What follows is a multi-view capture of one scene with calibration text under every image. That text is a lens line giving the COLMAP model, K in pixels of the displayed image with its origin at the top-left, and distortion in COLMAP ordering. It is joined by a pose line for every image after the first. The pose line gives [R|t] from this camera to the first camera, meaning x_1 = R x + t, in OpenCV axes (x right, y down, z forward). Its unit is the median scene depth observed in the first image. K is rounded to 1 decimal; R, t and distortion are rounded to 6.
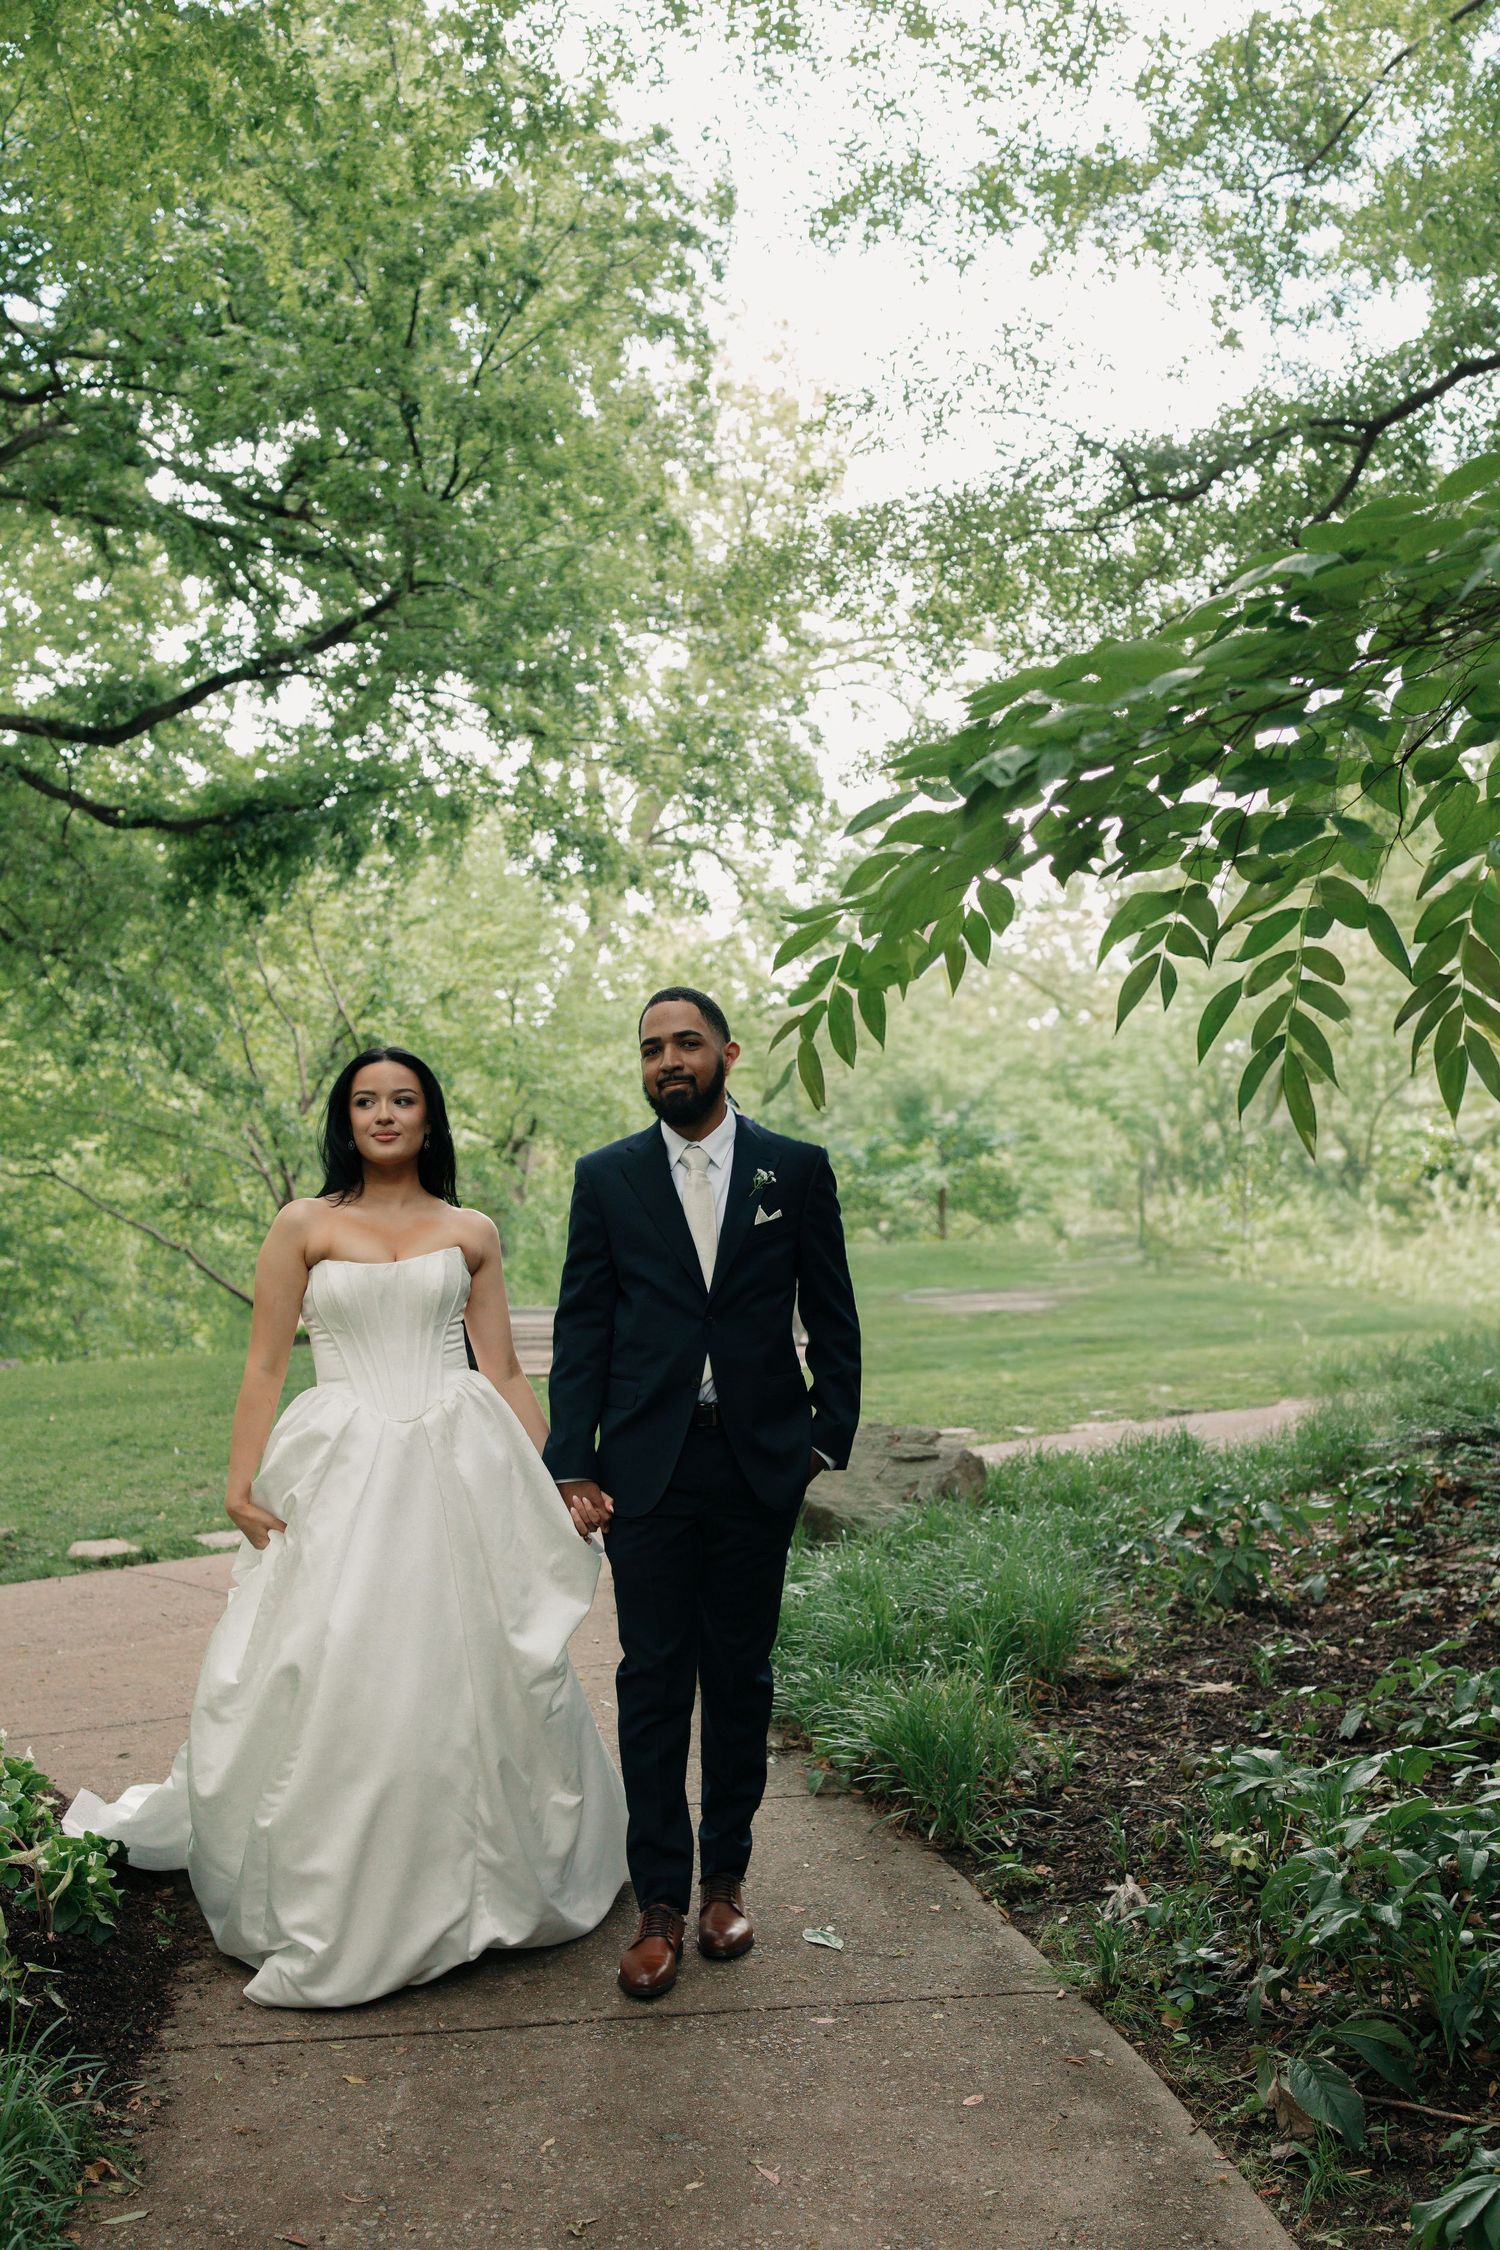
lens RADIAL K [[2246.5, 0, 750.0], [0, 2246.5, 1125.0], [0, 0, 1]] dist [0.002566, -0.002989]
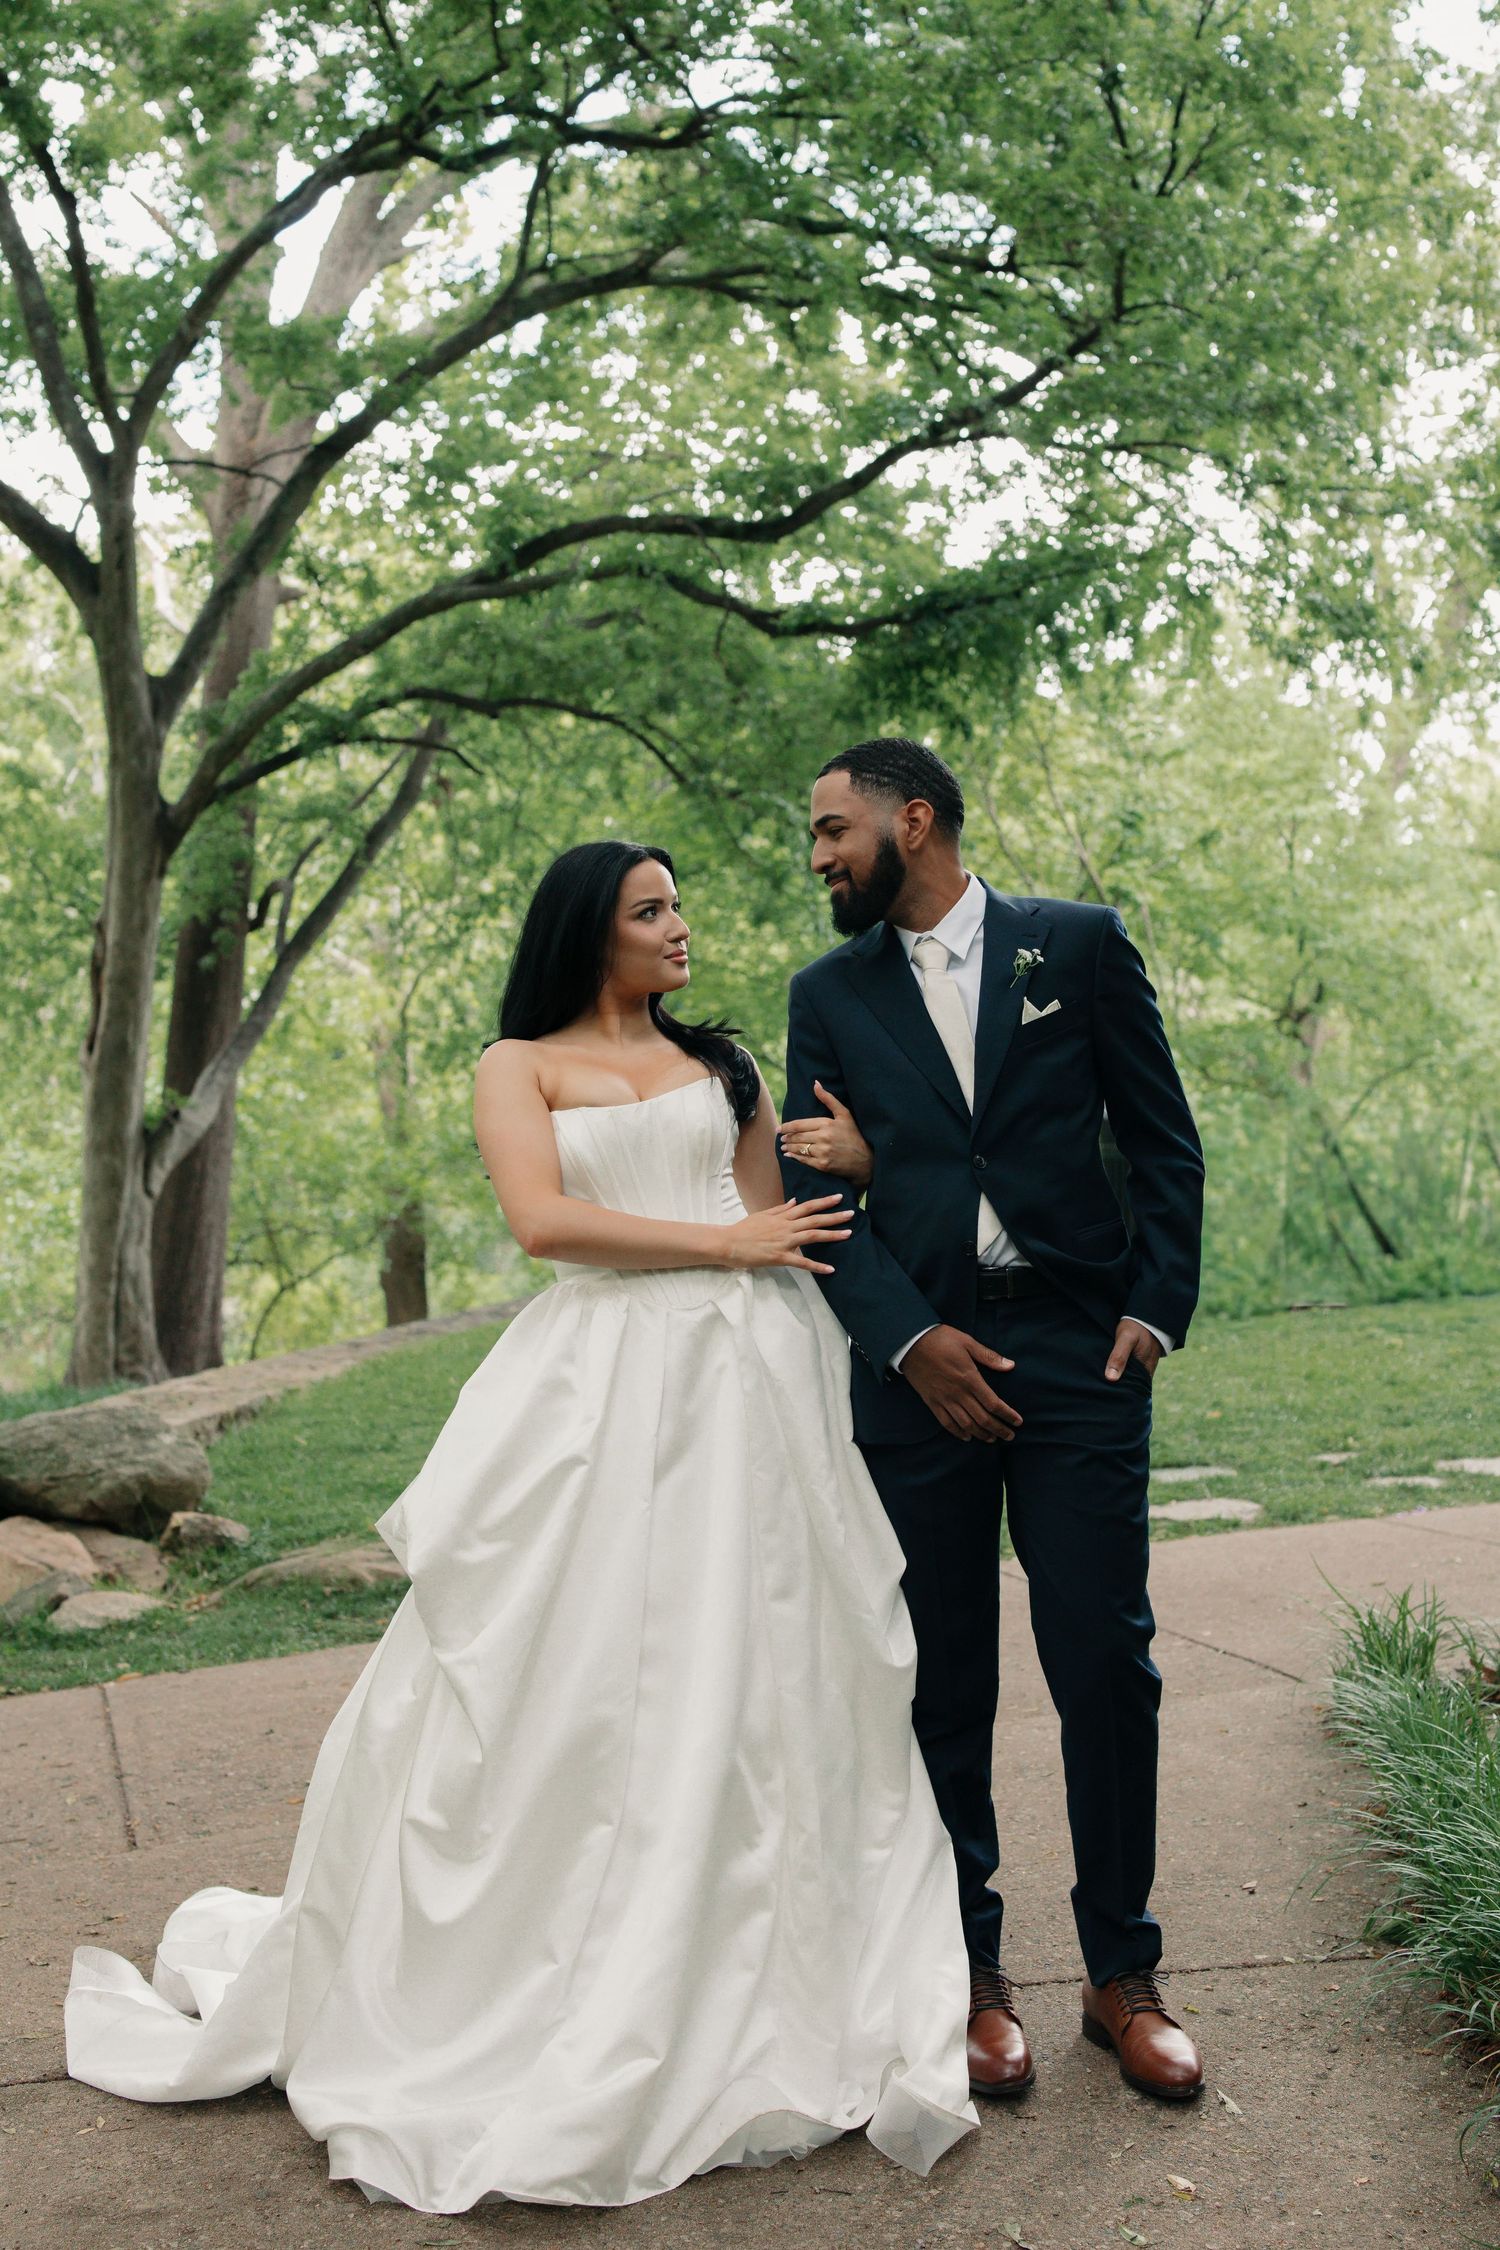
lens RADIAL K [[2246.5, 0, 750.0], [0, 2246.5, 1125.0], [0, 0, 1]] dist [0.002566, -0.002989]
pose [[0.930482, -0.005585, -0.366295, 0.020688], [0.018786, 0.999296, 0.032485, 0.026086], [0.365855, -0.037108, 0.929932, 0.165437]]
